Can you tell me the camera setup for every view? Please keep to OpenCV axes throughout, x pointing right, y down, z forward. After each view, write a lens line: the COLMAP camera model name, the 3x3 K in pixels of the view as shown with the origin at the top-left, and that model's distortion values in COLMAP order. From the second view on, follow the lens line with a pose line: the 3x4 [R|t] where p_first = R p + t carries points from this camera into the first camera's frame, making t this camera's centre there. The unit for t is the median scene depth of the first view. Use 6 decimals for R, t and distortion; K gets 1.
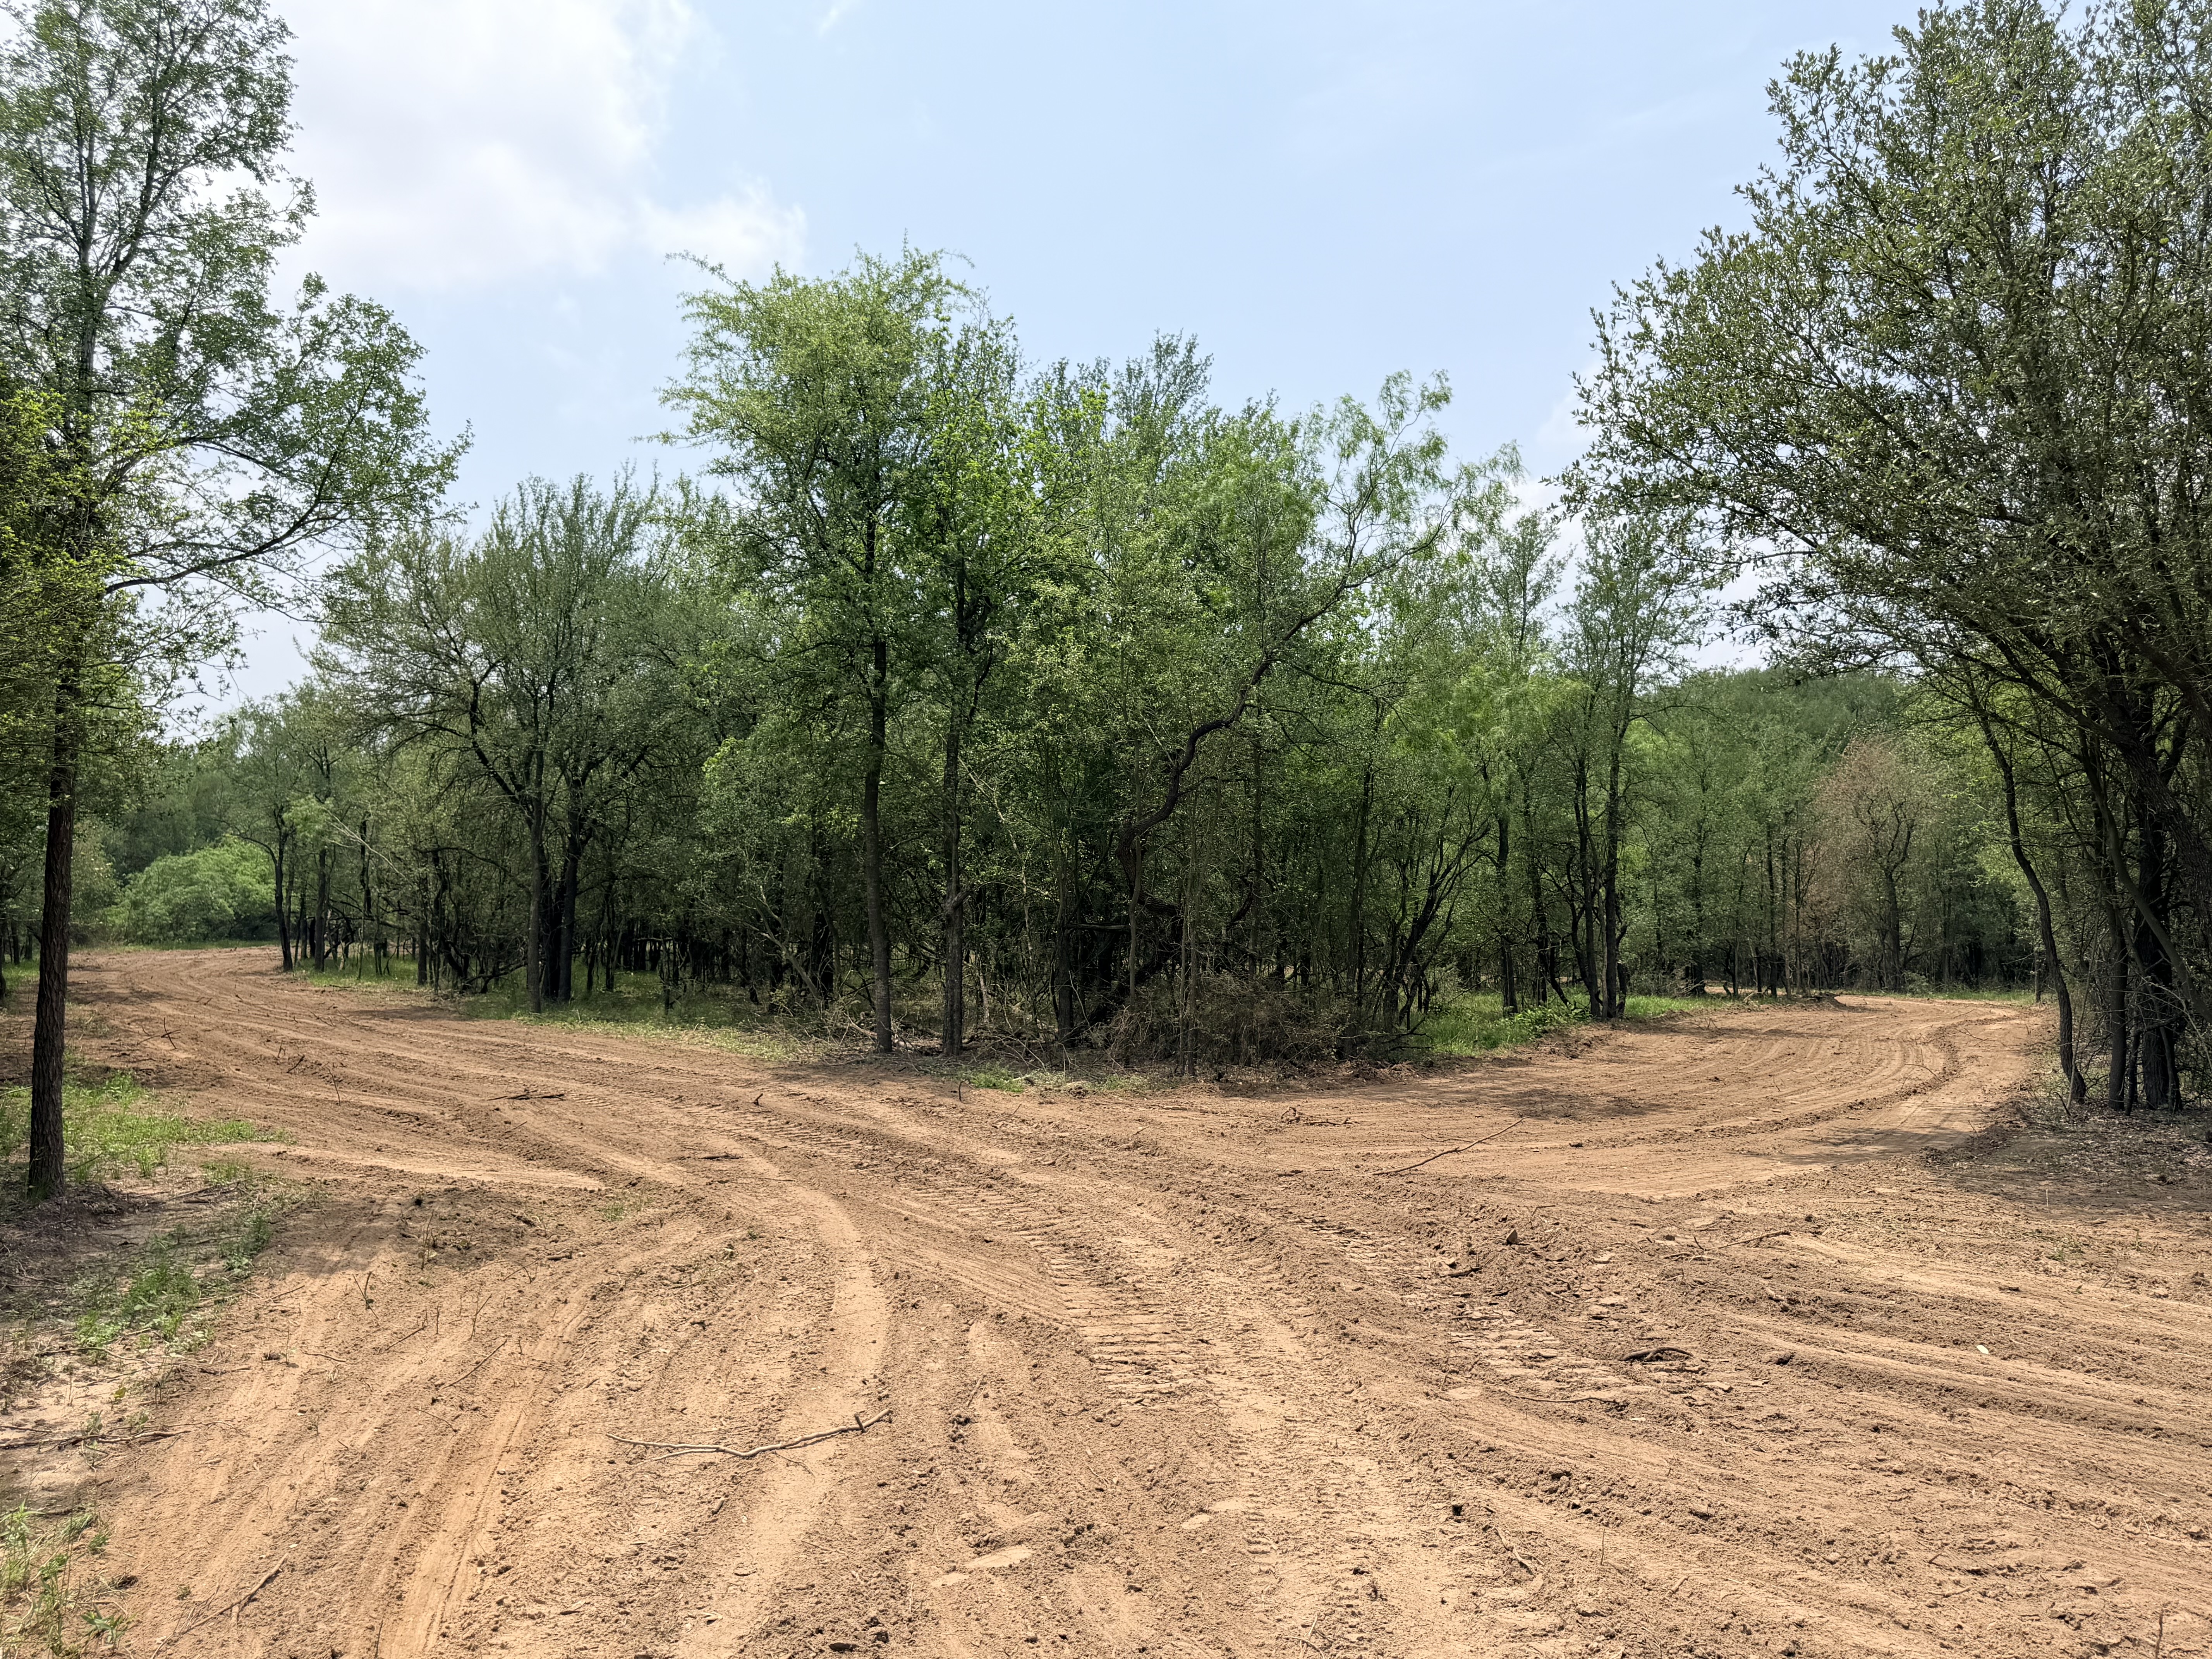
lens RADIAL K [[2035.7, 0, 1113.5], [0, 2035.7, 827.1], [0, 0, 1]] dist [-0.003361, -0.001417]
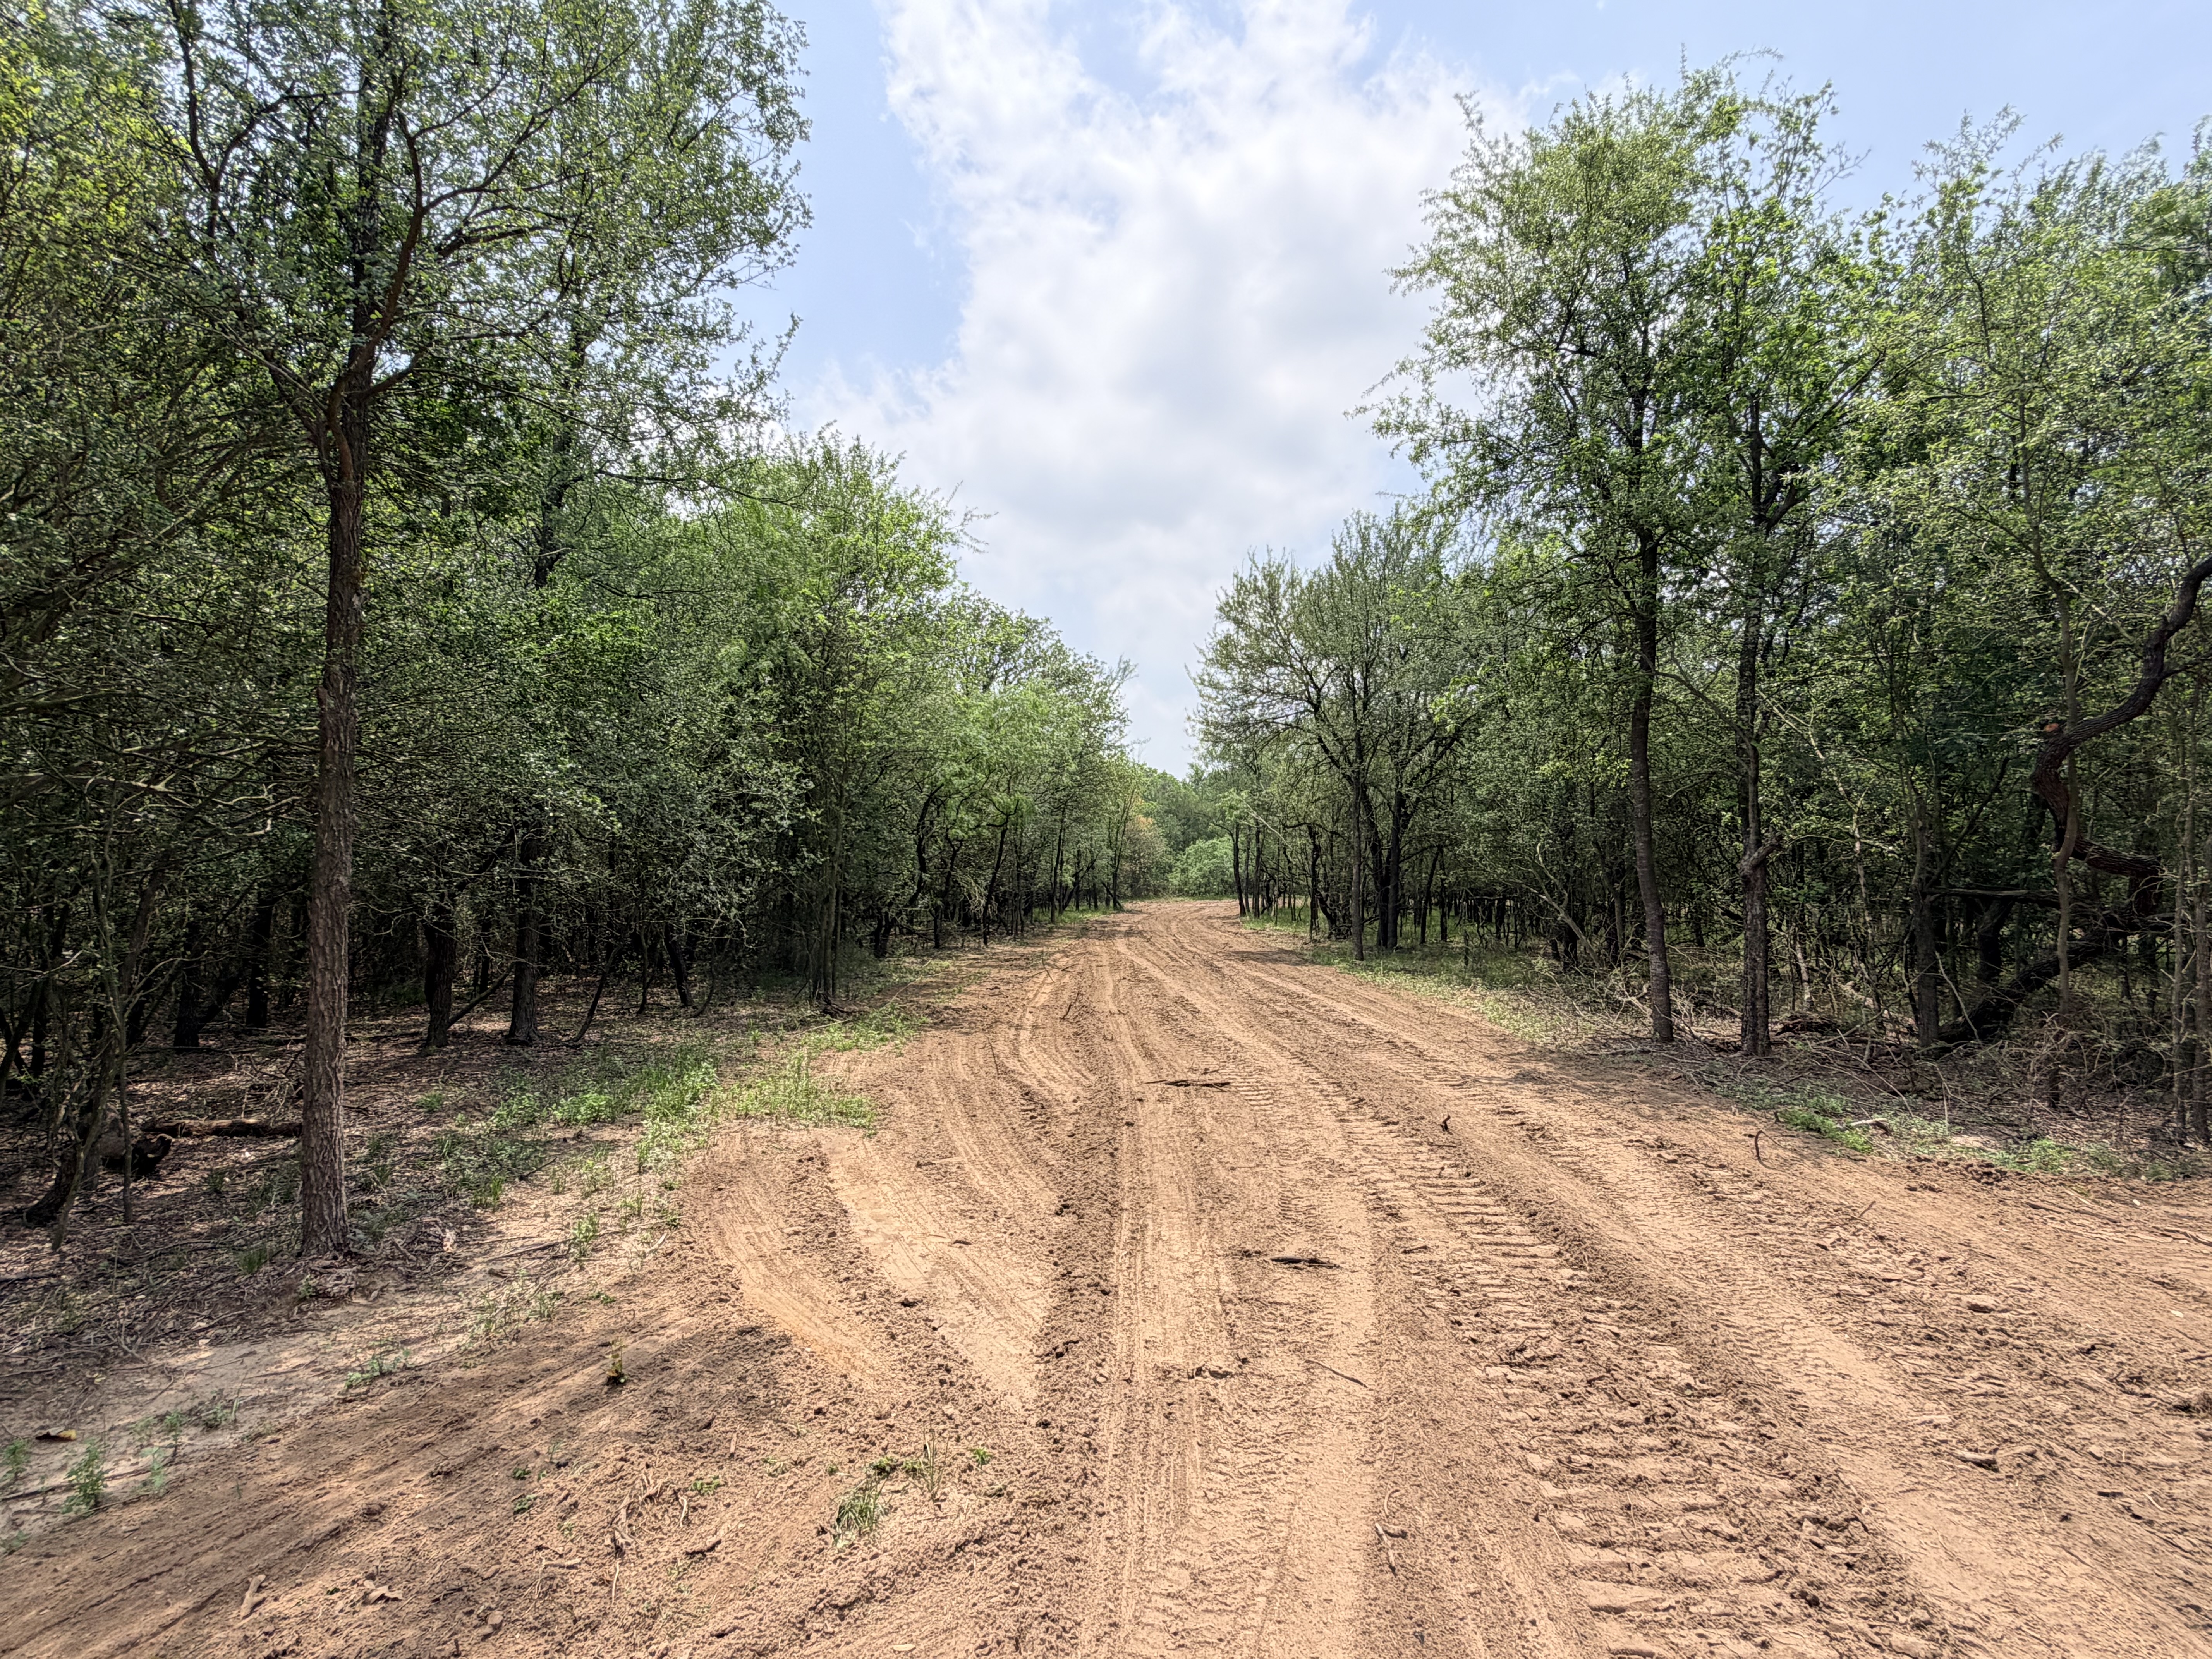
lens RADIAL K [[1158.7, 0, 1139.2], [0, 1158.7, 856.4], [0, 0, 1]] dist [0.026623, -0.003876]
pose [[0.835054, -0.010437, -0.550069, -0.027705], [0.023442, 0.999587, 0.016621, 0.022095], [0.549668, -0.026775, 0.834954, 0.473693]]
